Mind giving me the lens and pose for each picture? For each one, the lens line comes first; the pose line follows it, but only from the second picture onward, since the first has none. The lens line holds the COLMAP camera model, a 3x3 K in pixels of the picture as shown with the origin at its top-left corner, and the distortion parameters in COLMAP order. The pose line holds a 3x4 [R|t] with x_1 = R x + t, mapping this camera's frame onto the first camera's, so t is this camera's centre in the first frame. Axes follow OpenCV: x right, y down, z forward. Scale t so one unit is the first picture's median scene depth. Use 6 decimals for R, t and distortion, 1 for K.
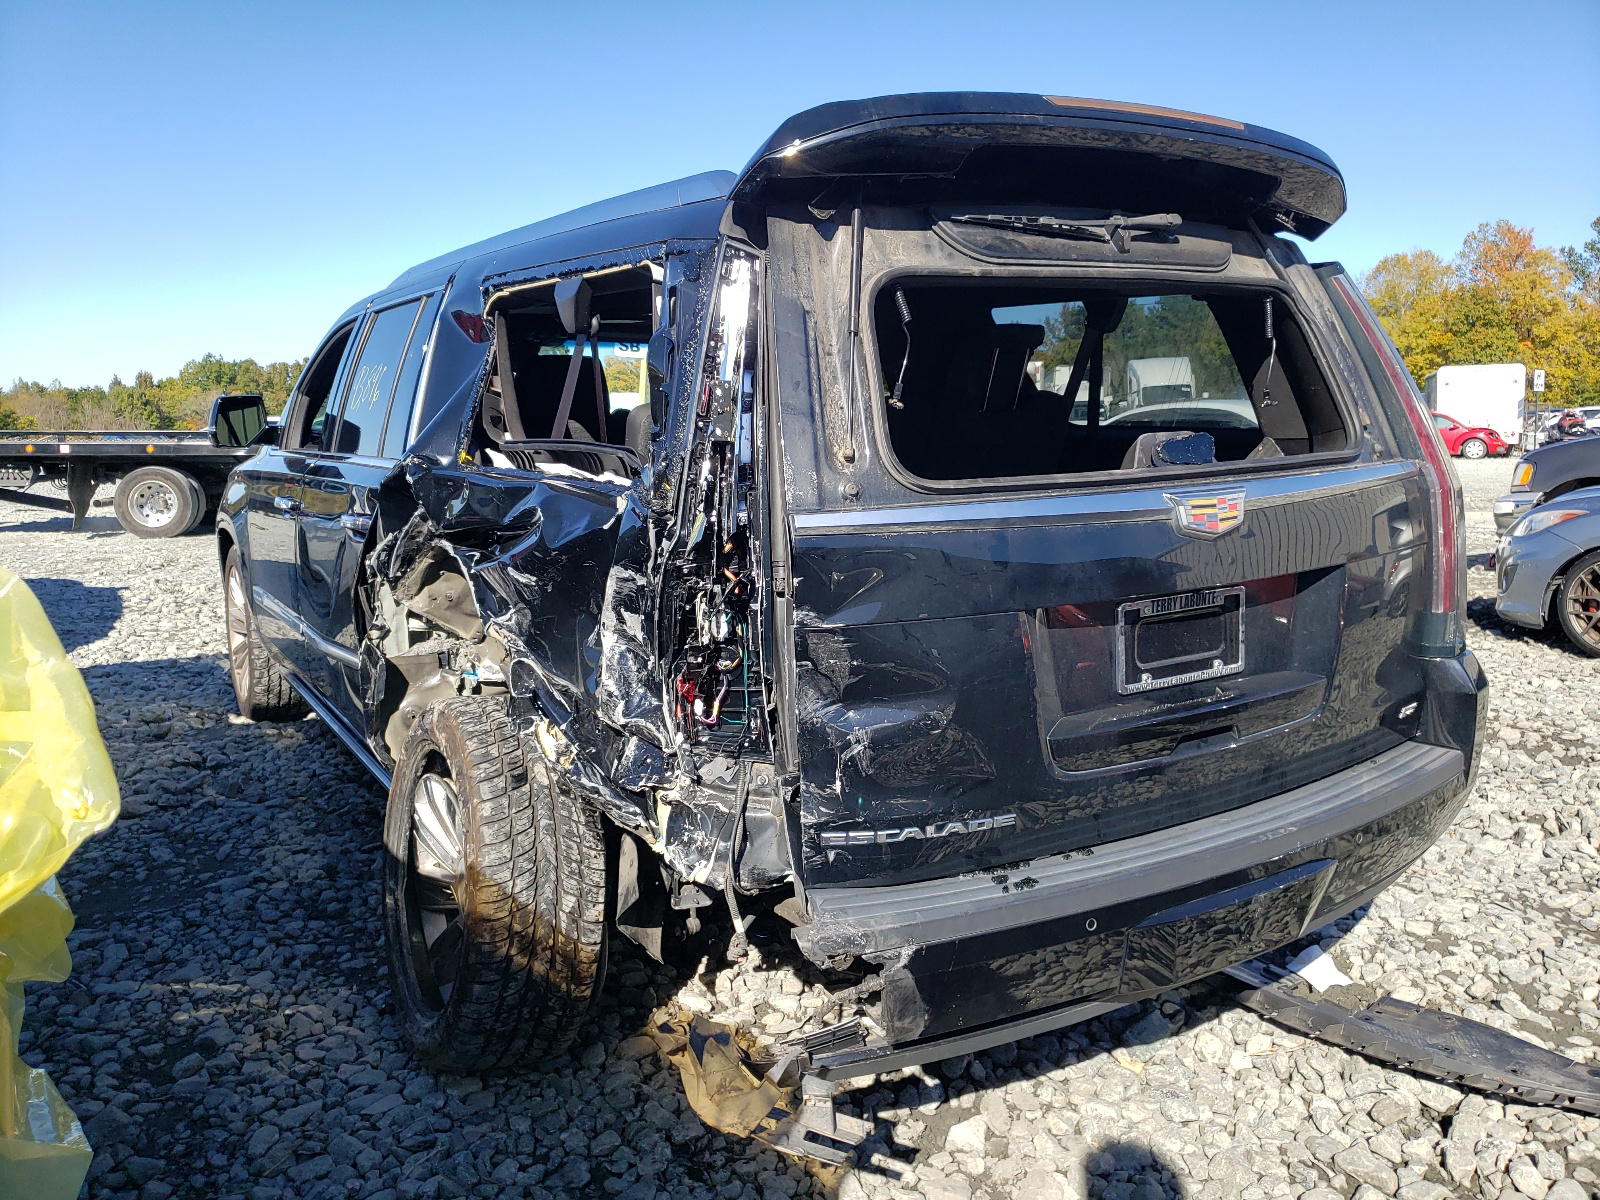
lens RADIAL K [[1267.3, 0, 801.5], [0, 1267.3, 589.7], [0, 0, 1]] dist [-0.008419, 0.035354]
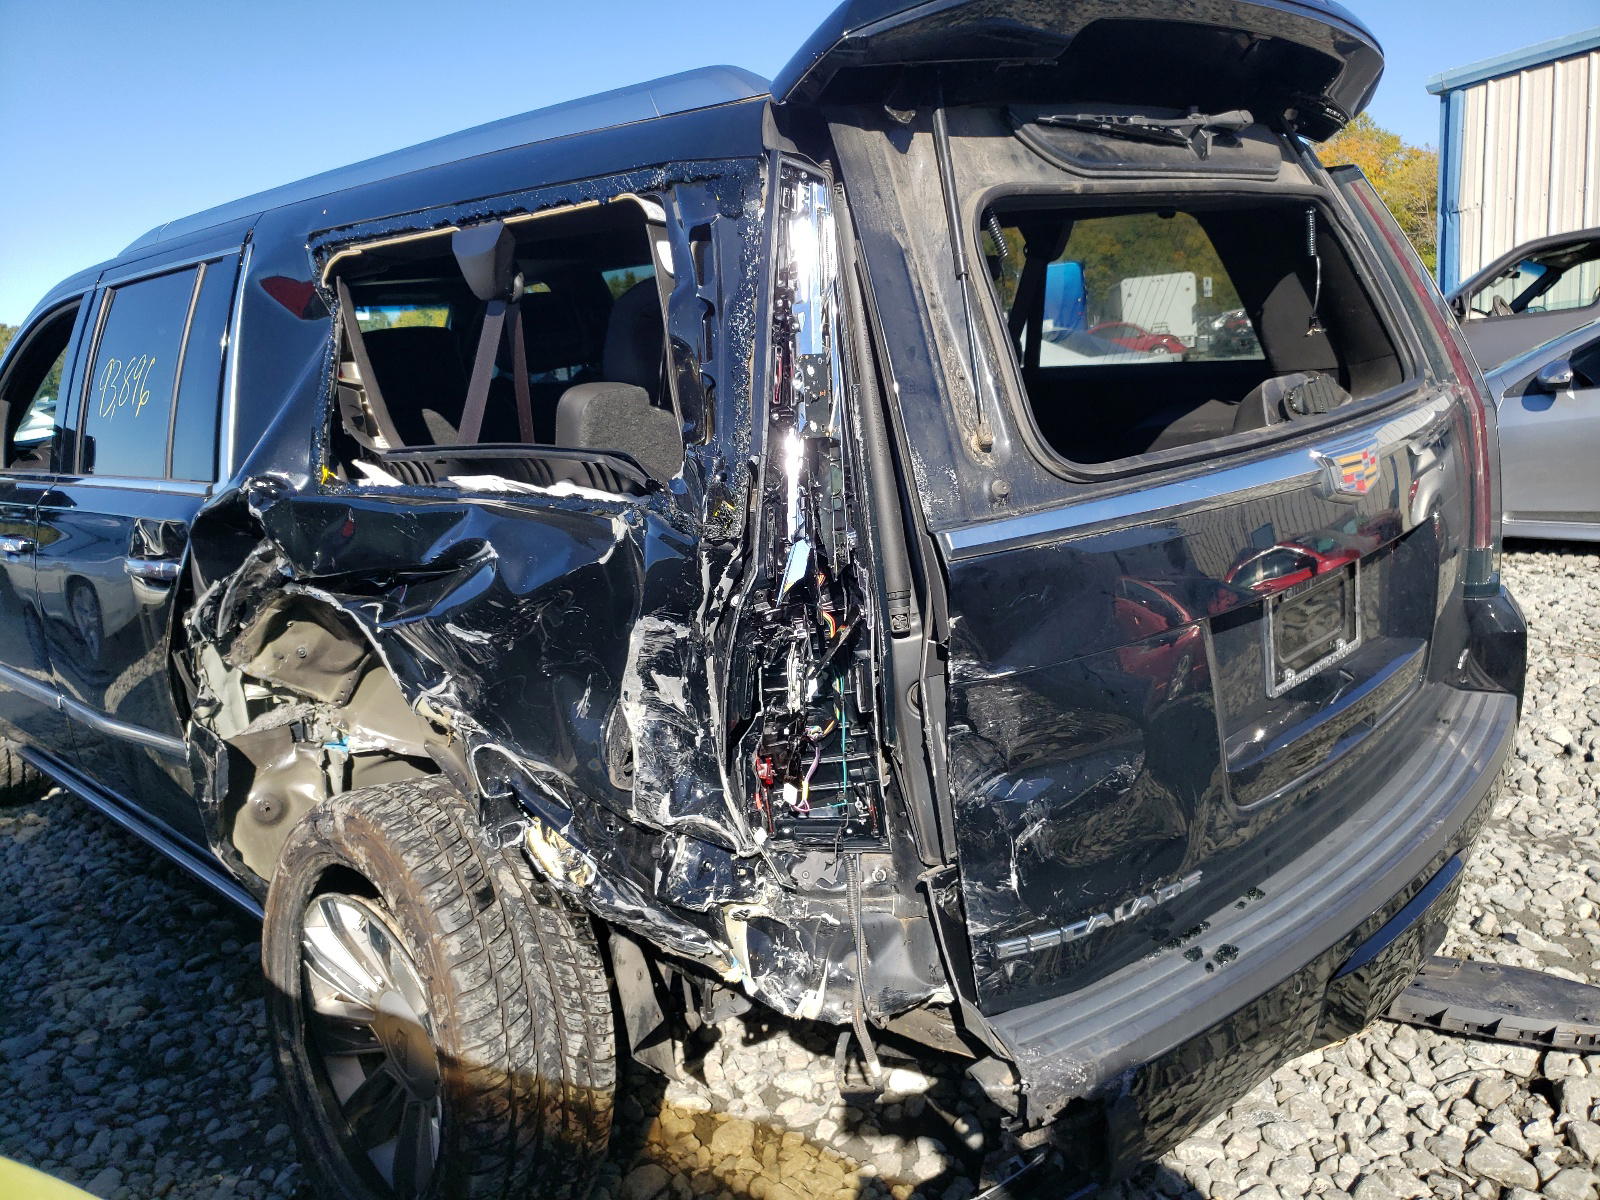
lens RADIAL K [[1267.3, 0, 812.4], [0, 1267.3, 602.0], [0, 0, 1]] dist [-0.008419, 0.035354]
pose [[0.968694, -0.114426, 0.220316, -0.183760], [0.102430, 0.992604, 0.065160, -0.056057], [-0.226142, -0.040553, 0.973250, 0.227788]]
